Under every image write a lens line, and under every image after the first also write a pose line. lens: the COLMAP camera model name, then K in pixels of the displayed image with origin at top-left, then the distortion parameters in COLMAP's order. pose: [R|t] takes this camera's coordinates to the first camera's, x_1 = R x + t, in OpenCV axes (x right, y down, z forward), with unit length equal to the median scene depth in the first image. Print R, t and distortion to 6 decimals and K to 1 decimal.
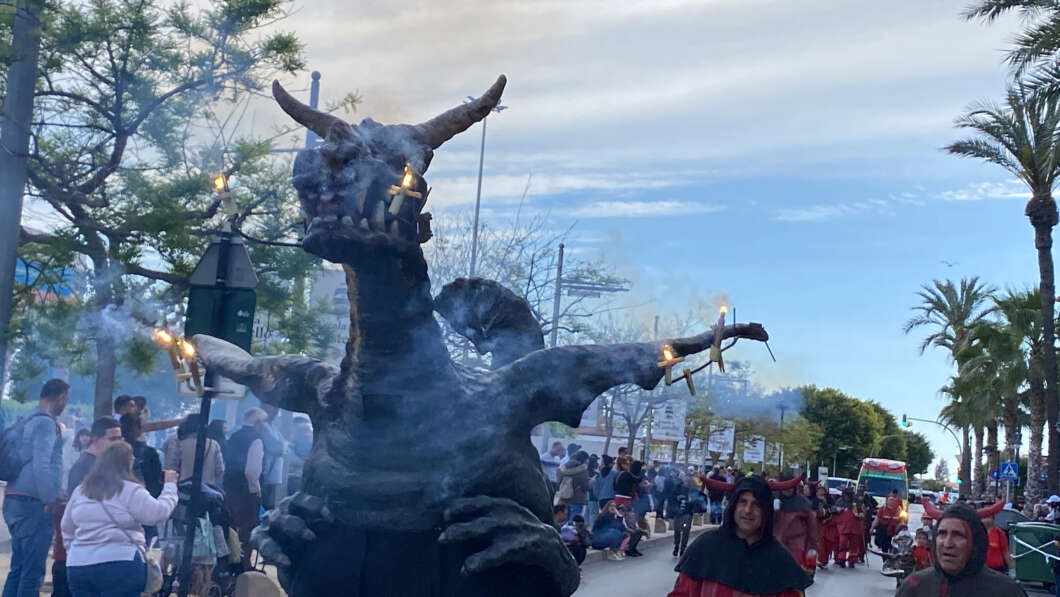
lens RADIAL K [[1751.3, 0, 488.9], [0, 1751.3, 264.8], [0, 0, 1]] dist [0.082605, 0.000000]
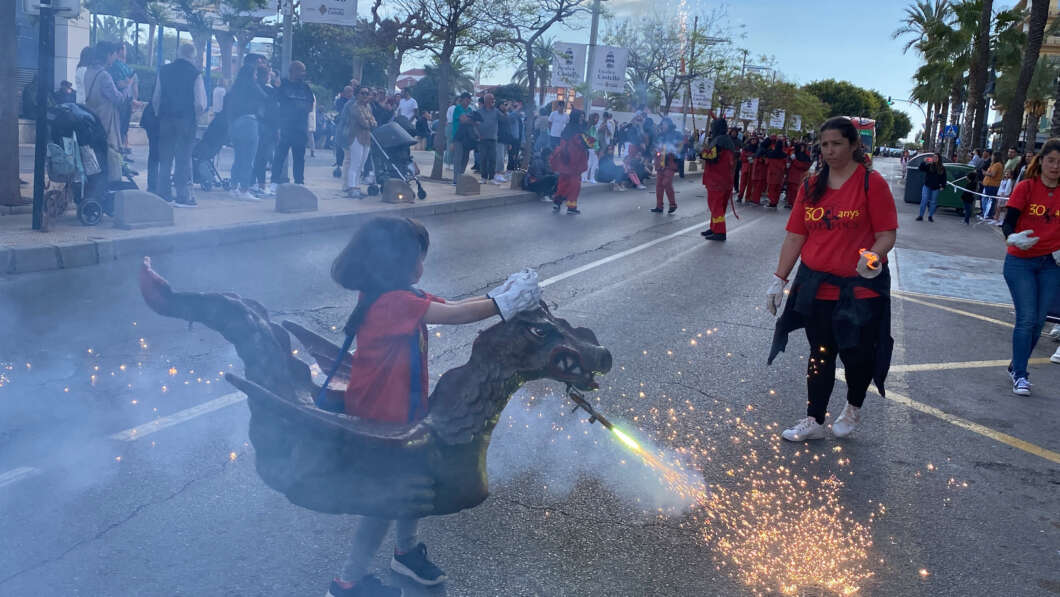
lens RADIAL K [[1095.9, 0, 531.8], [0, 1095.9, 294.7], [0, 0, 1]] dist [0.035782, 0.000000]
pose [[0.996254, 0.018301, -0.084518, 0.077496], [0.004007, 0.966531, 0.256519, 0.031545], [0.086384, -0.255896, 0.962837, 0.173418]]
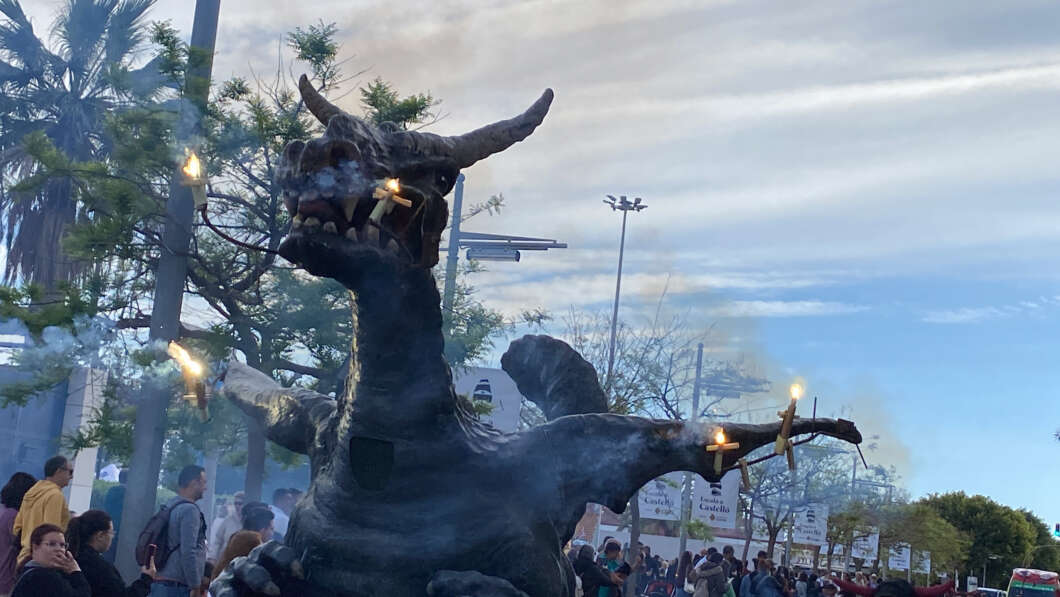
lens RADIAL K [[1751.3, 0, 493.9], [0, 1751.3, 247.5], [0, 0, 1]] dist [0.082605, 0.000000]
pose [[0.997048, 0.006711, -0.076493, 0.000187], [-0.011701, 0.997819, -0.064970, -0.000227], [0.075890, 0.065673, 0.994951, -0.013866]]
